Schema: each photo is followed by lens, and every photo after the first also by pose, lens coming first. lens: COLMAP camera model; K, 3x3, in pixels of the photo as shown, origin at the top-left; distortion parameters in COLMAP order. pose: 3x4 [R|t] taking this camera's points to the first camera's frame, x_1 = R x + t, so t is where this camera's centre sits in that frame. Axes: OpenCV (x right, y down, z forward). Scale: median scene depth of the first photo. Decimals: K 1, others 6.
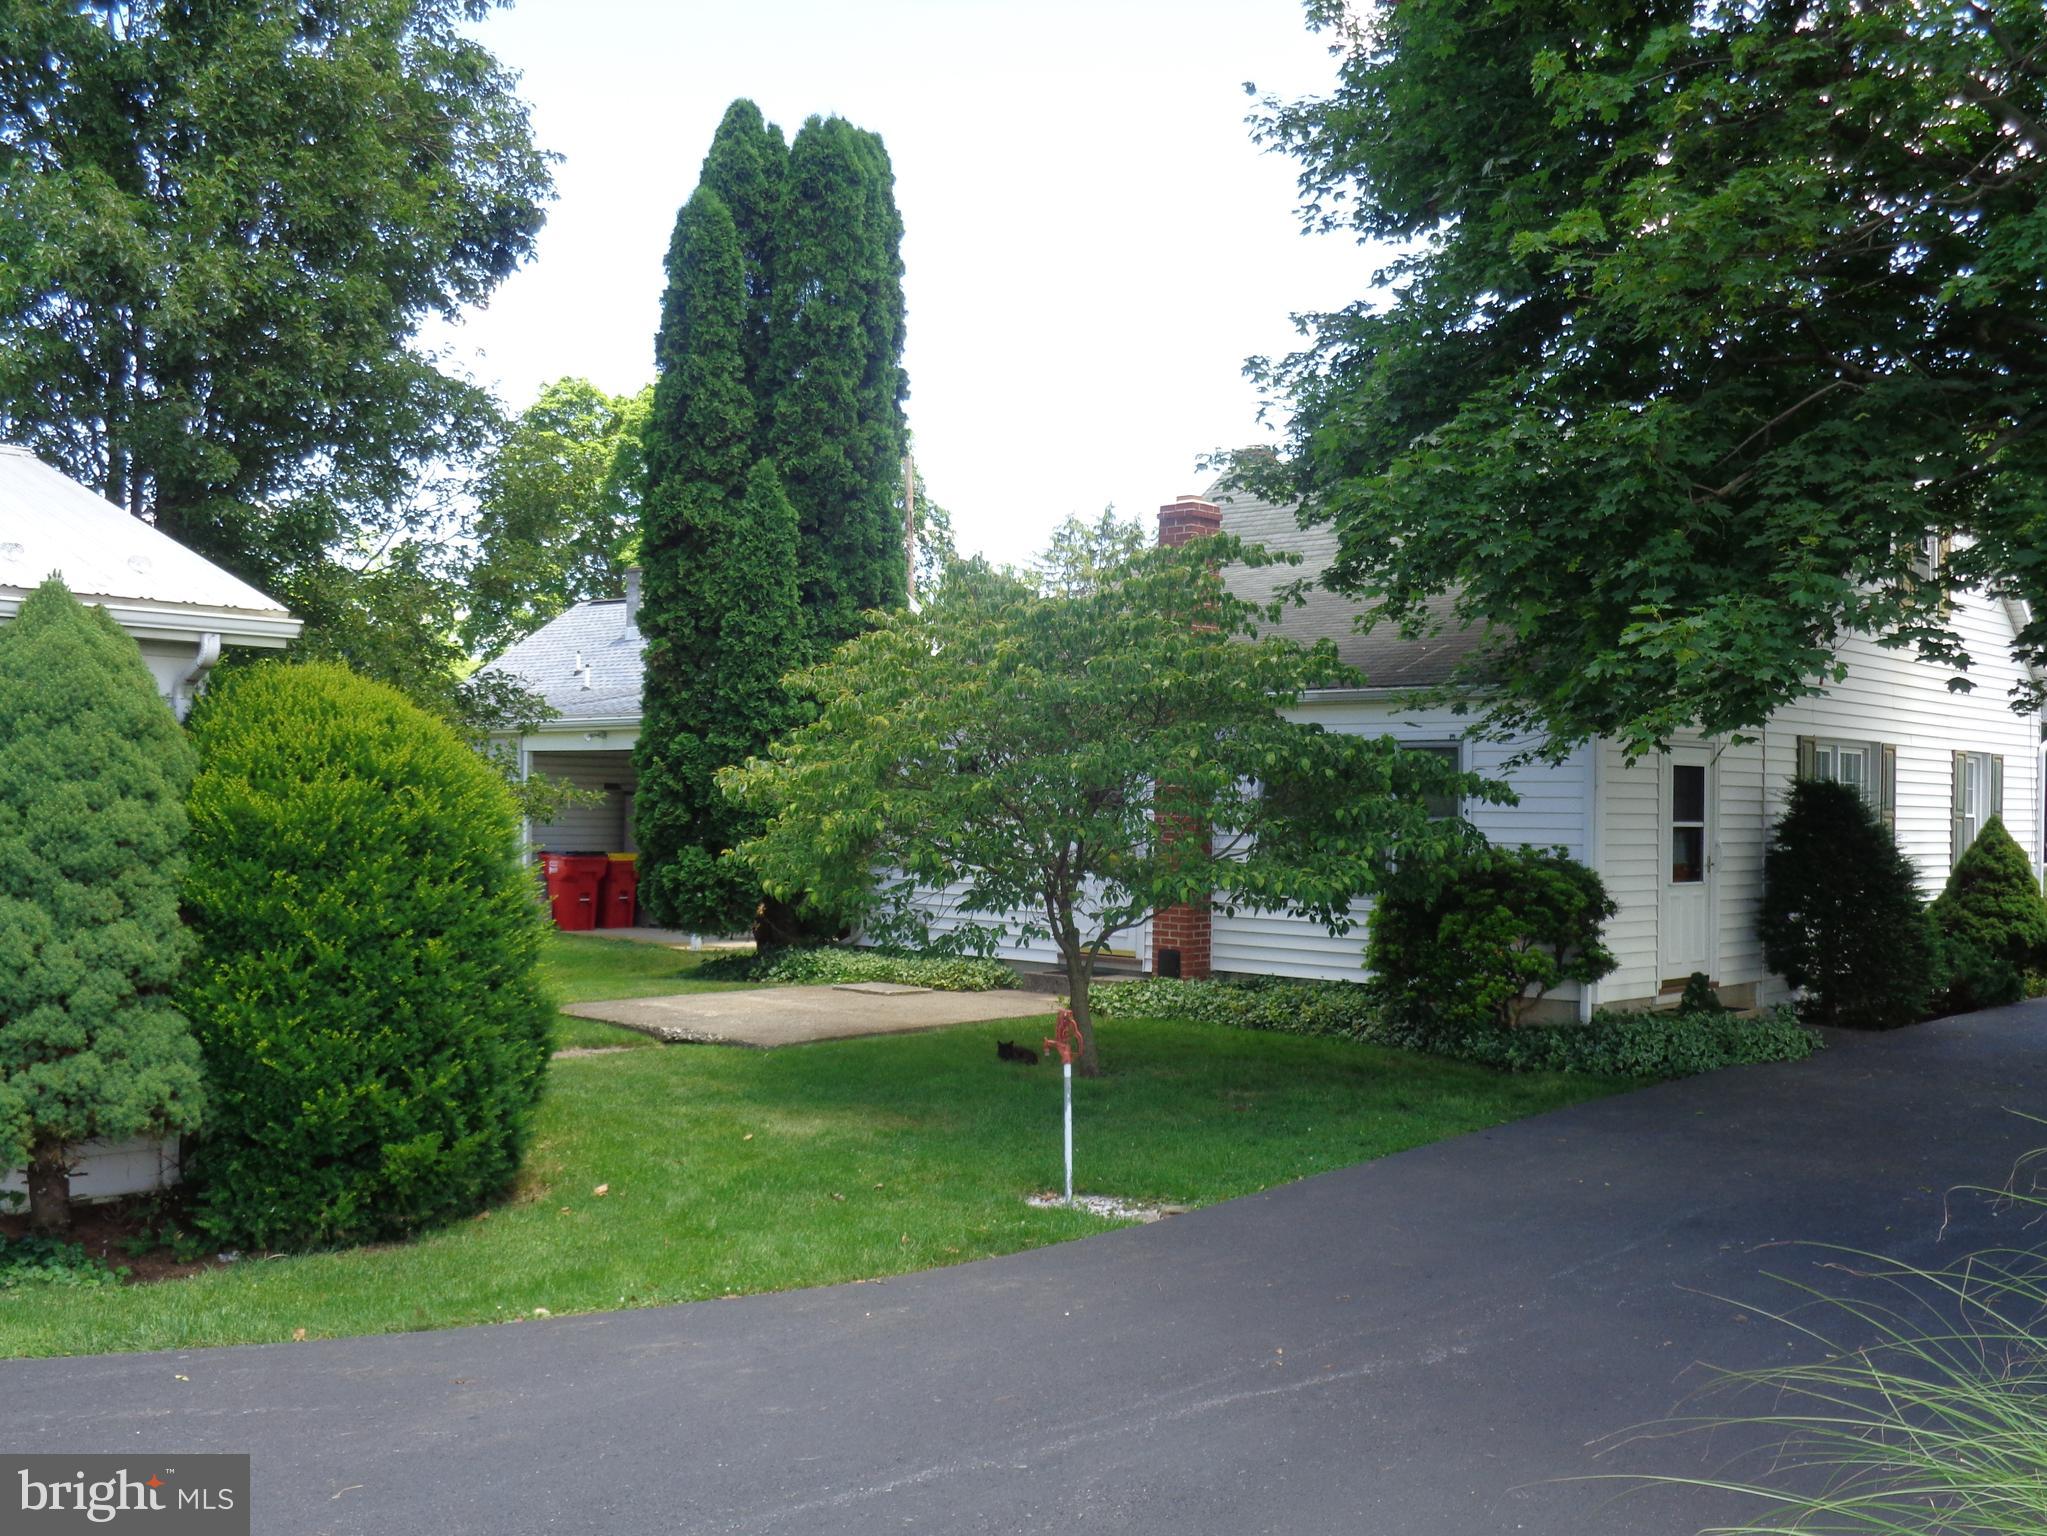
lens RADIAL K [[1942.7, 0, 1024.7], [0, 1942.7, 769.9], [0, 0, 1]] dist [0.001108, 0.000000]
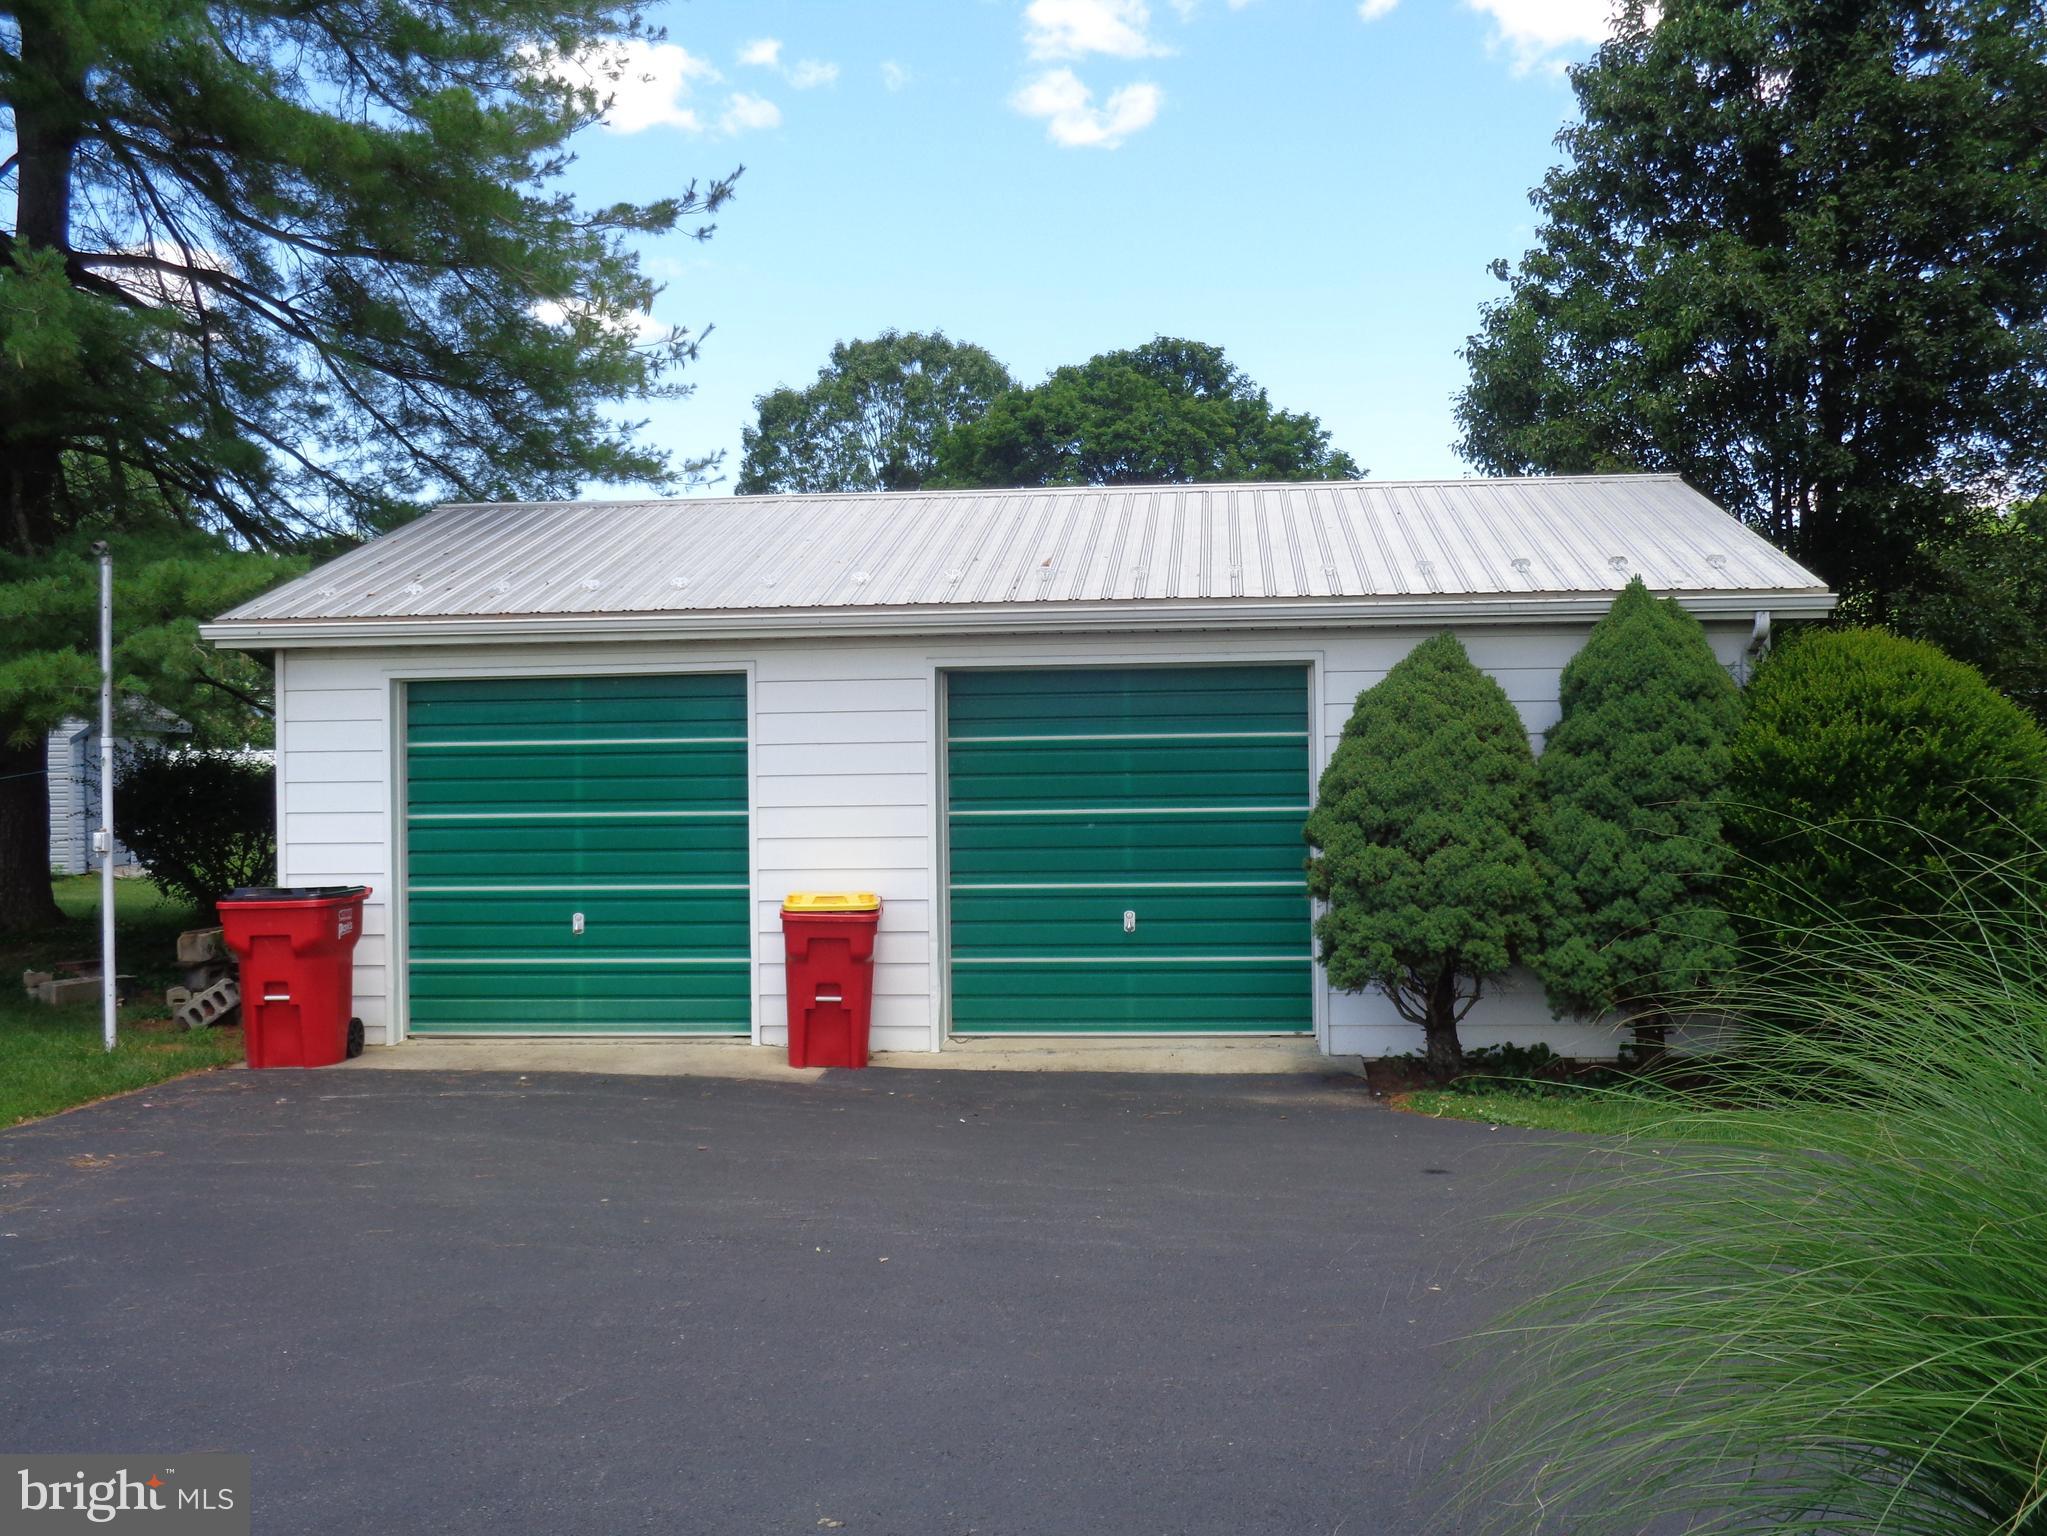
lens RADIAL K [[1942.7, 0, 1022.6], [0, 1942.7, 770.7], [0, 0, 1]] dist [0.001108, 0.000000]
pose [[0.627248, -0.027252, -0.778343, 0.276500], [0.036362, 0.999323, -0.005687, 0.023778], [0.777971, -0.024735, 0.627814, -0.165076]]
